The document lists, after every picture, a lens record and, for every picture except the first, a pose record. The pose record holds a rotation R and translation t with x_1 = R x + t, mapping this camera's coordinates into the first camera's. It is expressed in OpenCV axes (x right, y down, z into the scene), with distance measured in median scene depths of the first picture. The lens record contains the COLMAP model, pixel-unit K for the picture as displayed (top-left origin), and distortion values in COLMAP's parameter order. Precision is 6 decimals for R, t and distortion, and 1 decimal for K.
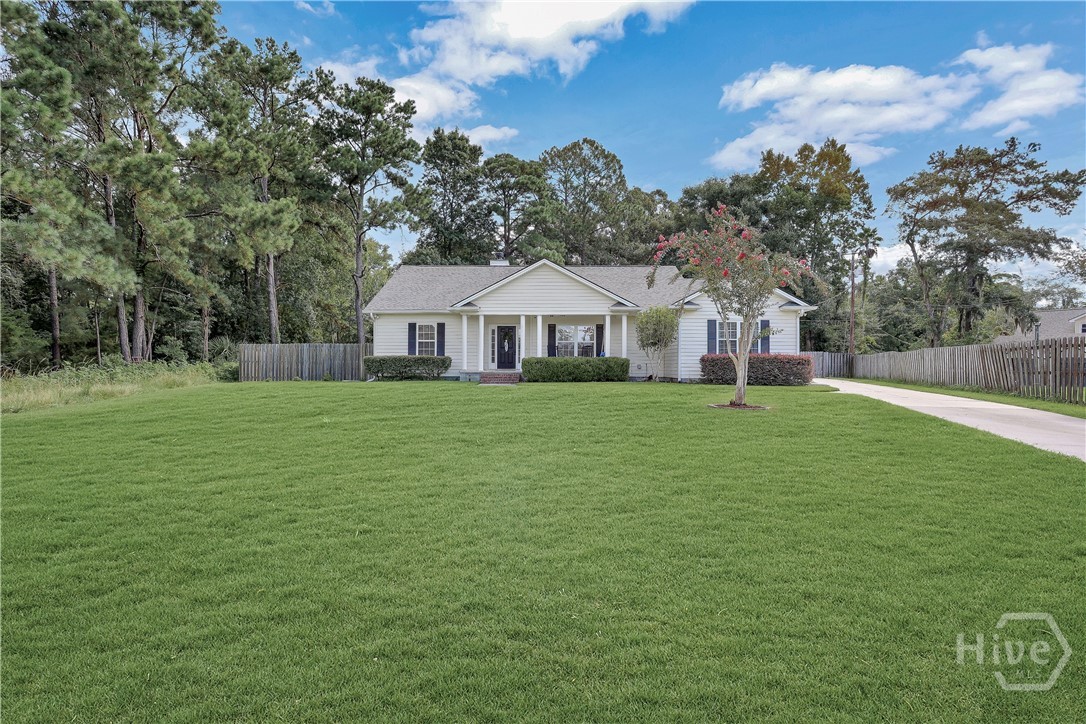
lens RADIAL K [[532.0, 0, 541.9], [0, 532.0, 366.5], [0, 0, 1]] dist [-0.081660, 0.036734]
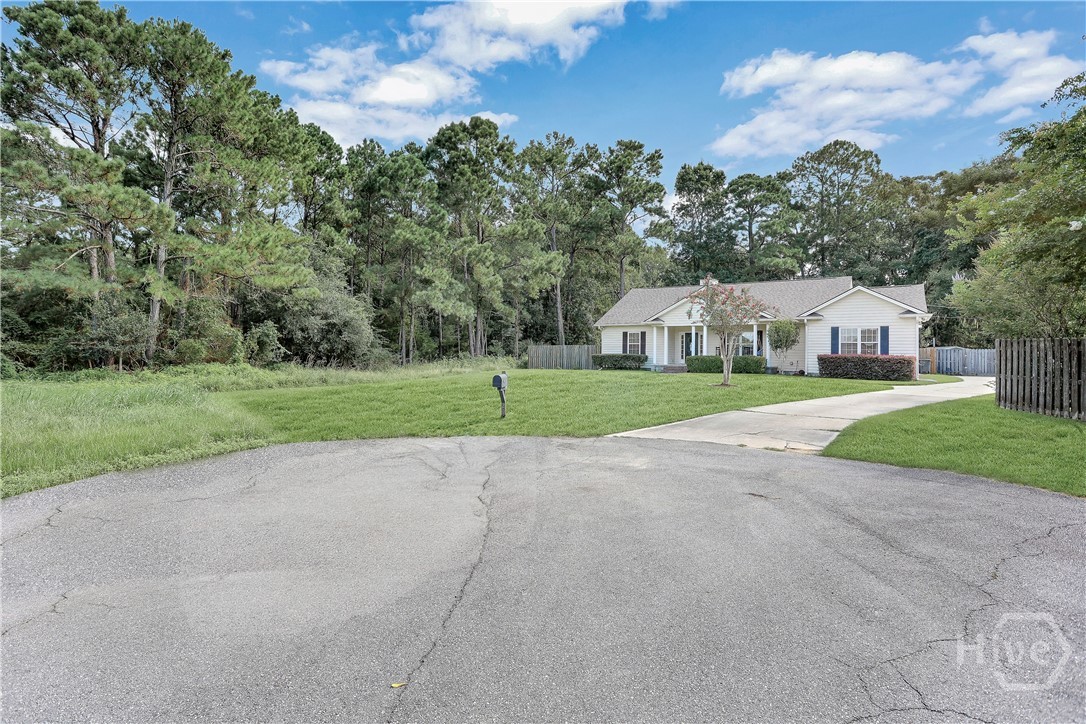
lens RADIAL K [[532.0, 0, 541.9], [0, 532.0, 366.5], [0, 0, 1]] dist [-0.081660, 0.036734]
pose [[0.839171, 0.017812, -0.543575, 0.375129], [-0.012088, 0.999828, 0.014102, -0.002441], [0.543733, -0.005263, 0.839242, -0.388724]]
